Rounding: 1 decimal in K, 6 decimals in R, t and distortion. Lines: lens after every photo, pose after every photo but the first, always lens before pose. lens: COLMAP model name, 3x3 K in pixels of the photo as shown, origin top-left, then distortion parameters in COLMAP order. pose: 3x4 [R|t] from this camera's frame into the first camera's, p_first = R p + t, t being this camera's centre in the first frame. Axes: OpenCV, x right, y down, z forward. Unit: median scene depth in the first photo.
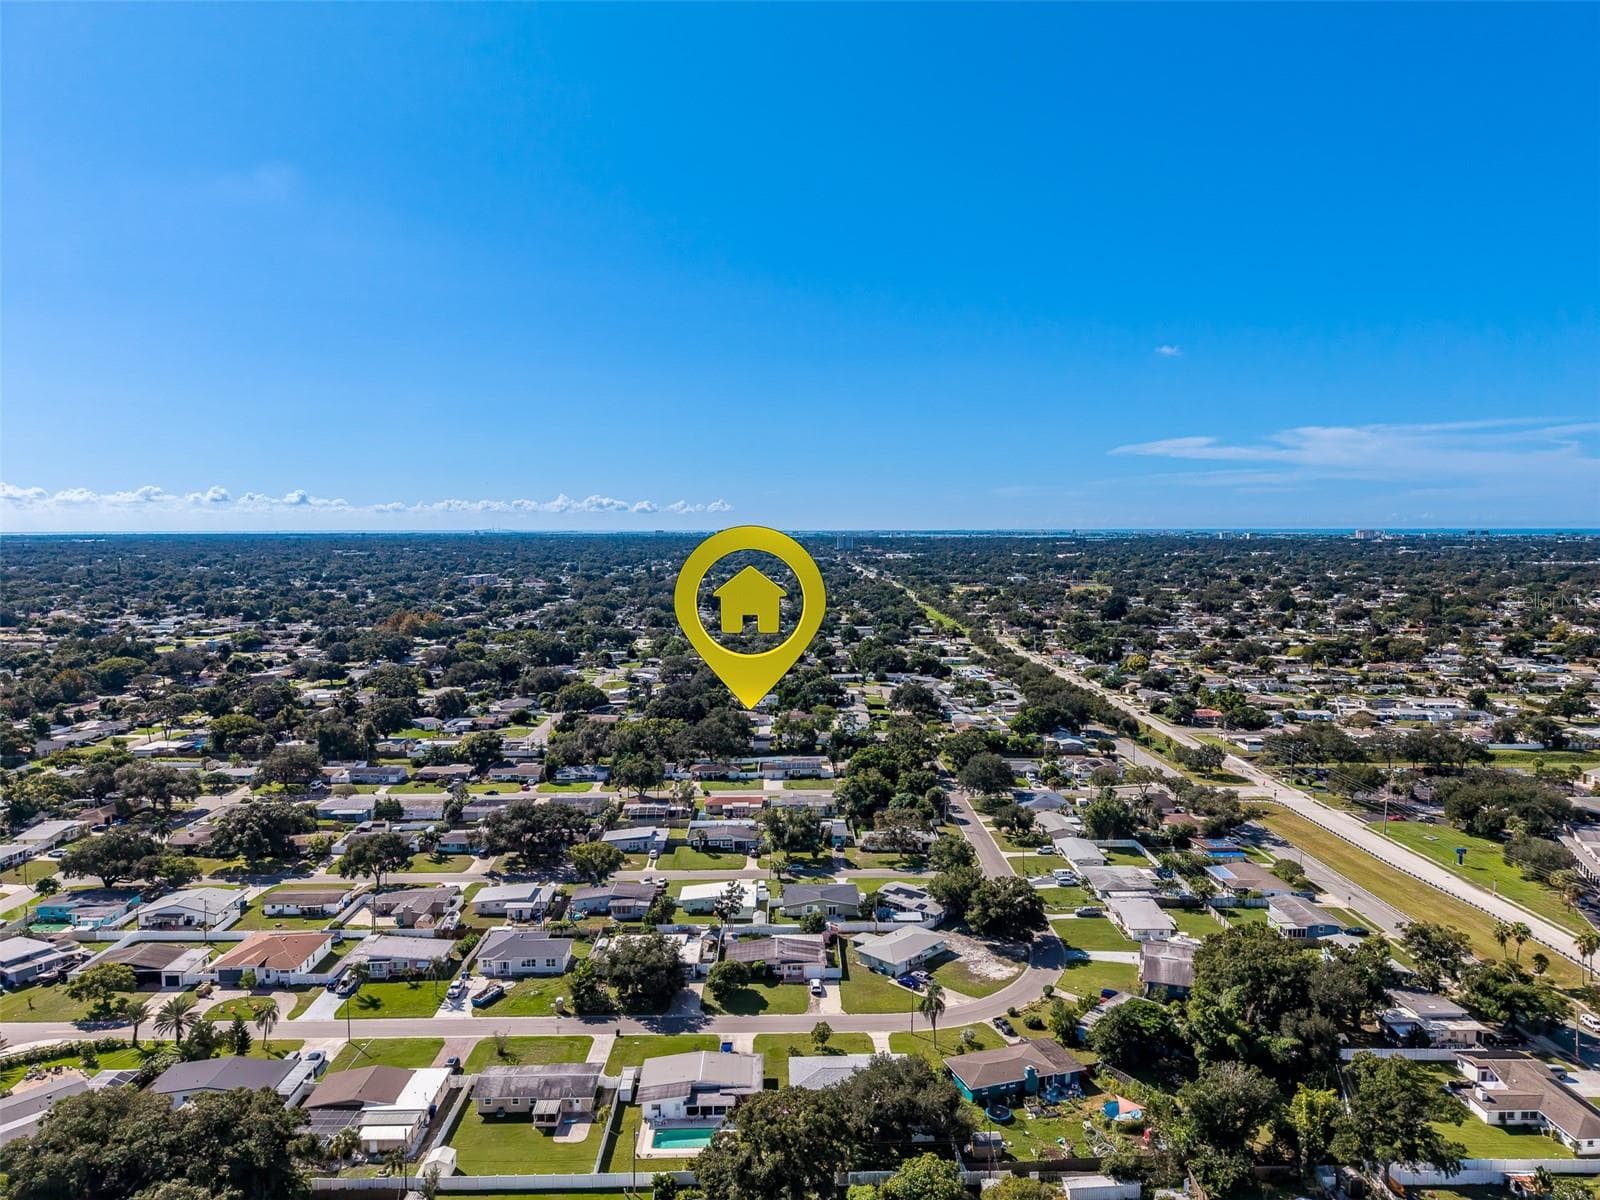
lens RADIAL K [[1067.8, 0, 800.0], [0, 1067.8, 600.0], [0, 0, 1]] dist [0.016096, -0.014773]
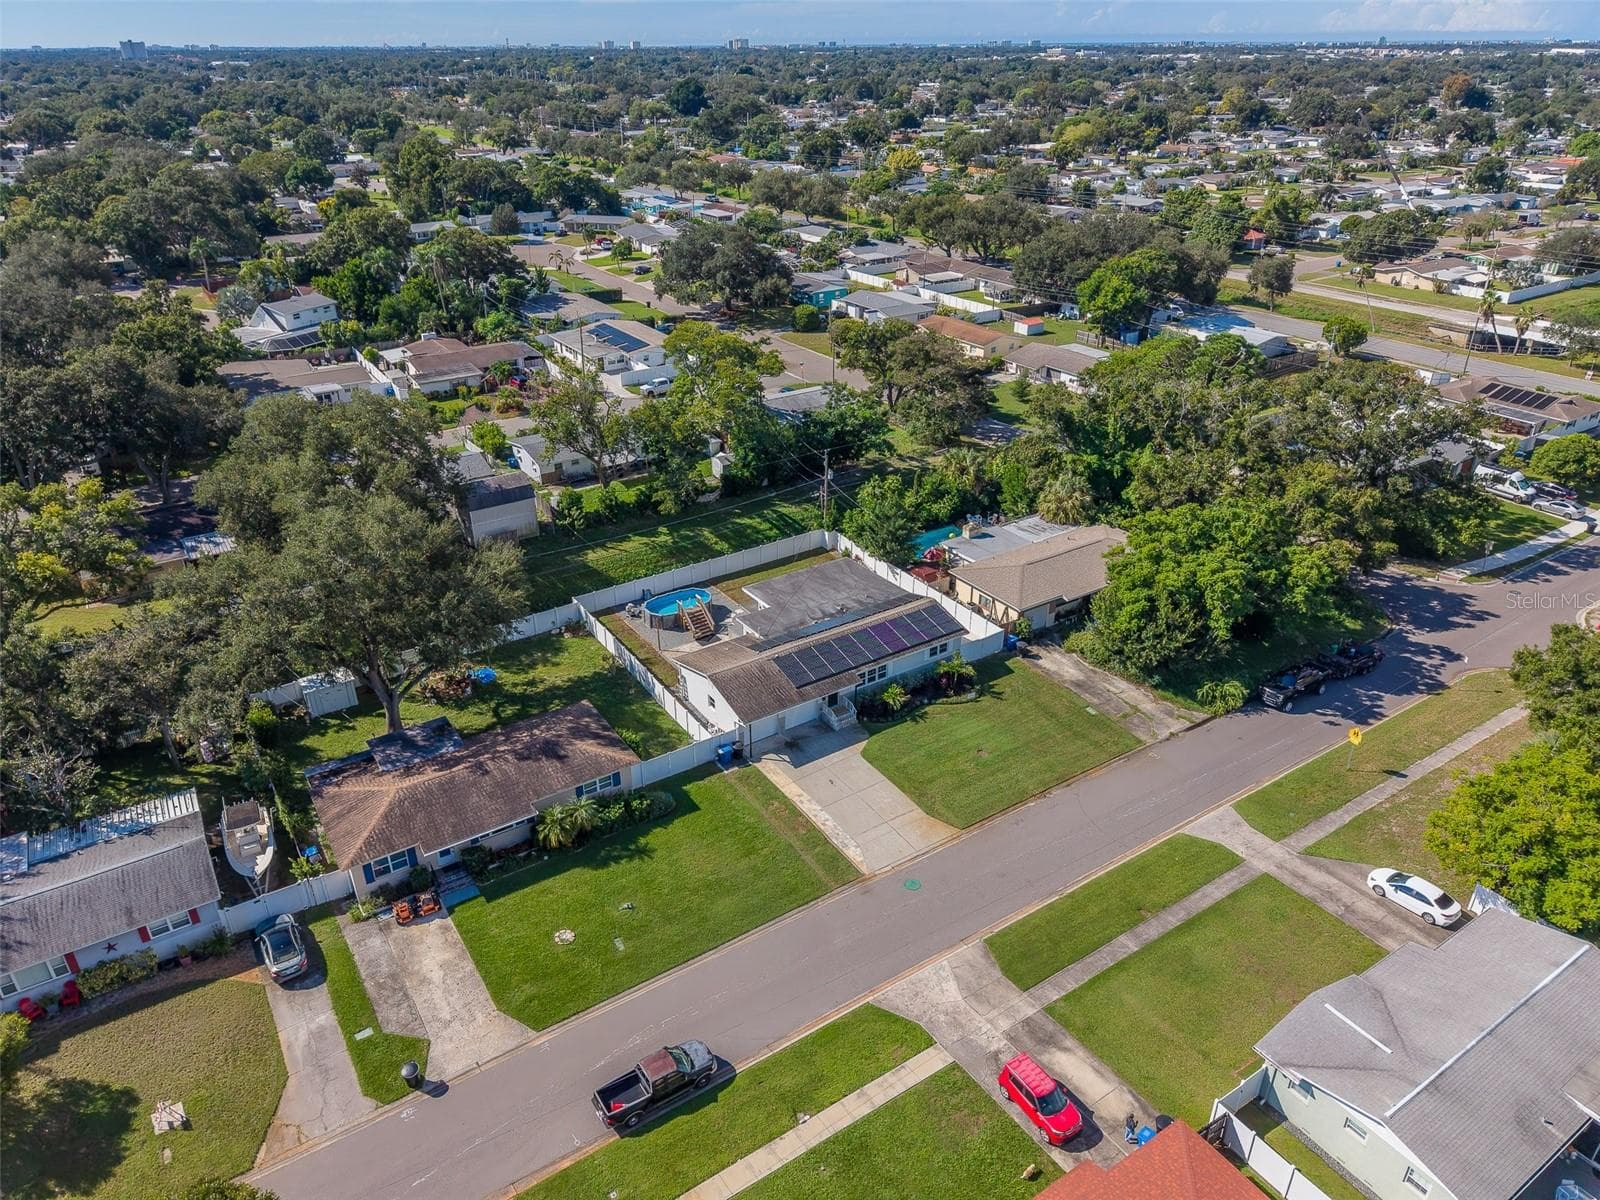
lens RADIAL K [[1067.8, 0, 800.0], [0, 1067.8, 600.0], [0, 0, 1]] dist [0.016096, -0.014773]
pose [[0.847182, -0.243964, 0.471978, -0.081168], [0.037875, 0.913814, 0.404363, 0.045809], [-0.529950, -0.324694, 0.783407, 0.625576]]
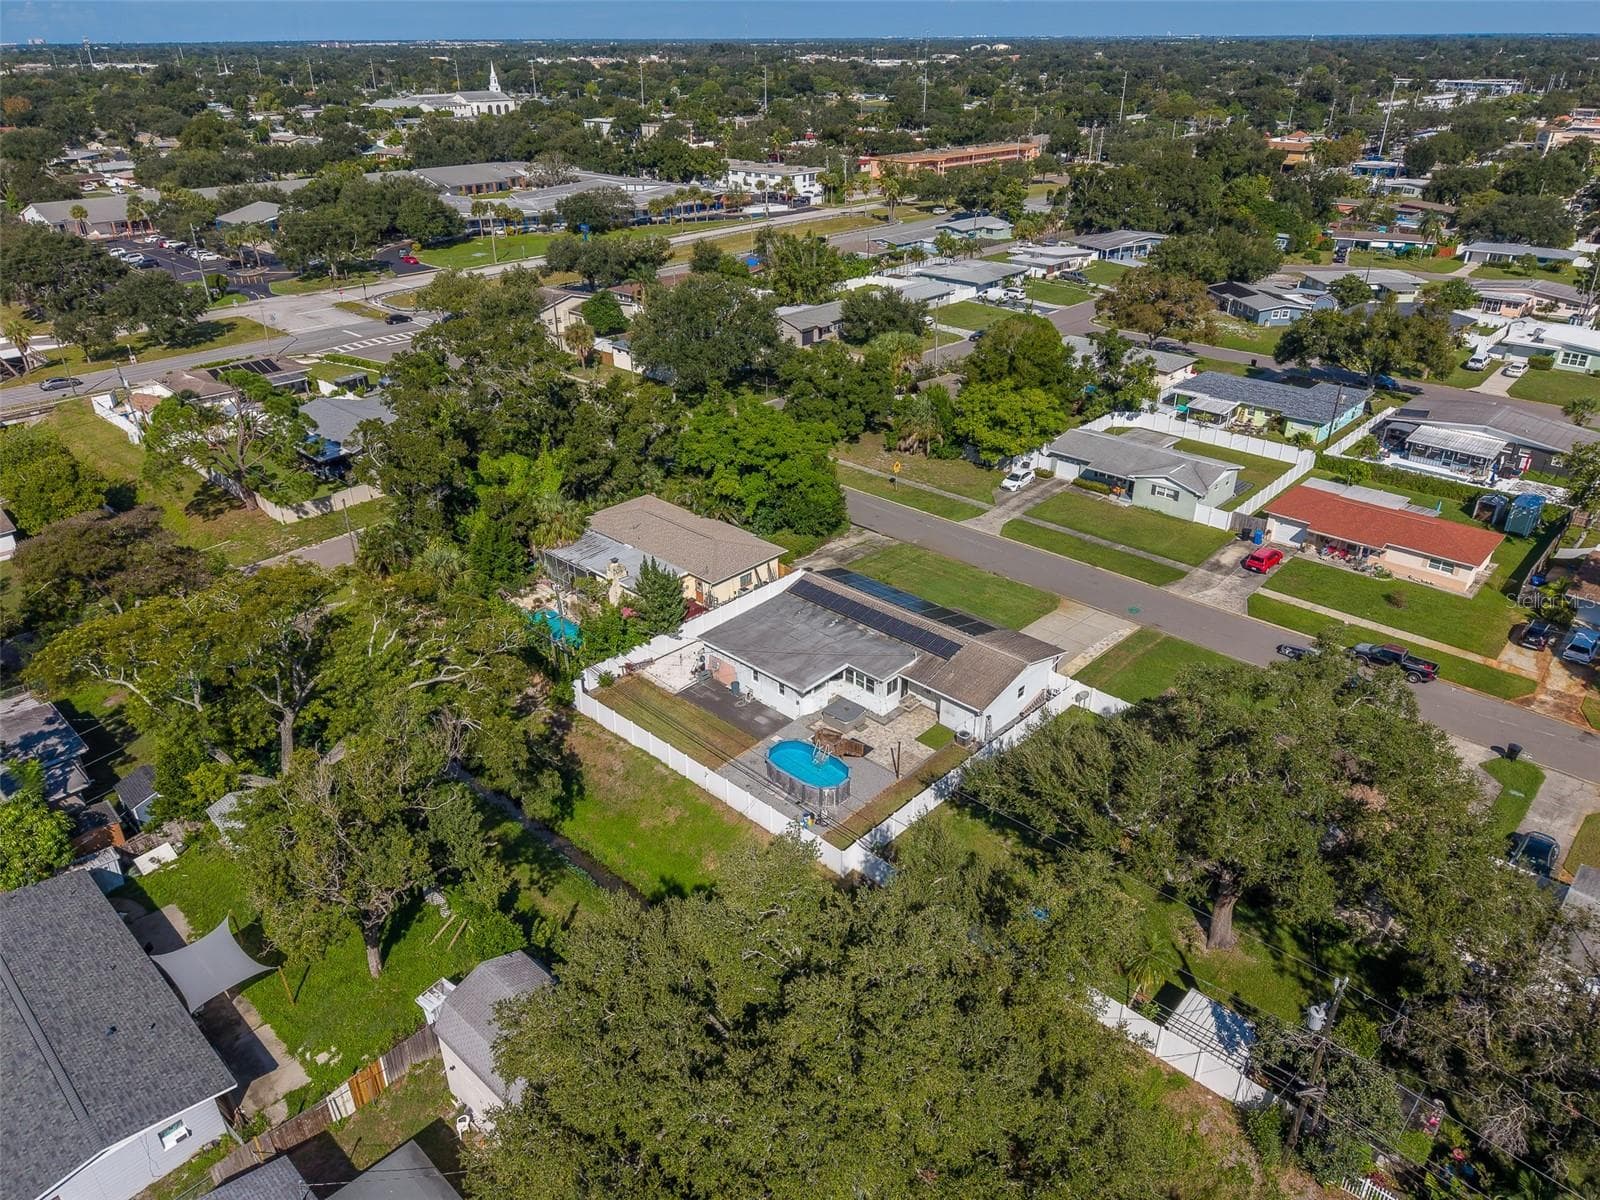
lens RADIAL K [[1067.8, 0, 800.0], [0, 1067.8, 600.0], [0, 0, 1]] dist [0.016096, -0.014773]
pose [[-0.713637, -0.317446, 0.624460, -0.090092], [0.057559, 0.861843, 0.503899, 0.032905], [-0.698147, 0.395544, -0.596772, 0.846178]]
